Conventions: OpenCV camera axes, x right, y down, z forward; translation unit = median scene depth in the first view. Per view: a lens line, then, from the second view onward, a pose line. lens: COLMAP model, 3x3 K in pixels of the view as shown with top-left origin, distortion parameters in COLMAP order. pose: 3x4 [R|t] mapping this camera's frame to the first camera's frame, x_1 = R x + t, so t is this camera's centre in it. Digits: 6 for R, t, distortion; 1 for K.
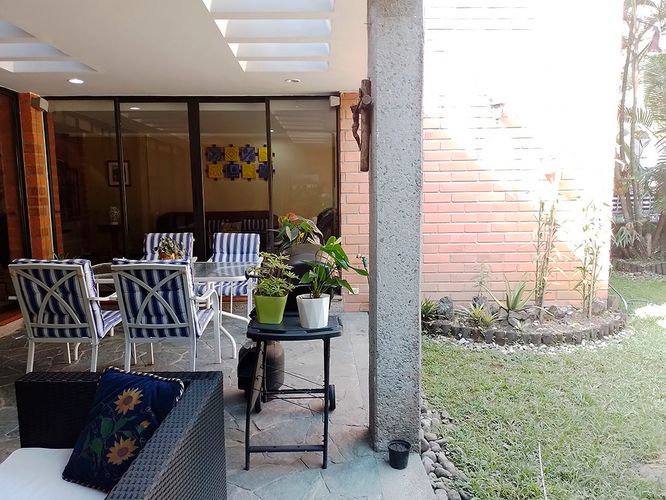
lens RADIAL K [[502.1, 0, 333.6], [0, 502.1, 250.8], [0, 0, 1]] dist [0.013059, -0.001066]
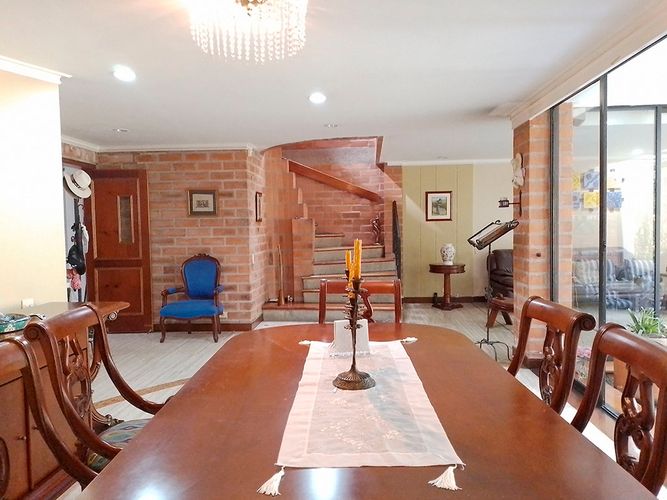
lens RADIAL K [[502.8, 0, 332.5], [0, 502.8, 251.0], [0, 0, 1]] dist [0.013059, -0.001066]
pose [[0.997615, -0.012225, -0.067940, -0.553737], [0.007620, 0.997681, -0.067634, -0.017287], [0.068609, 0.066955, 0.995394, 0.119140]]
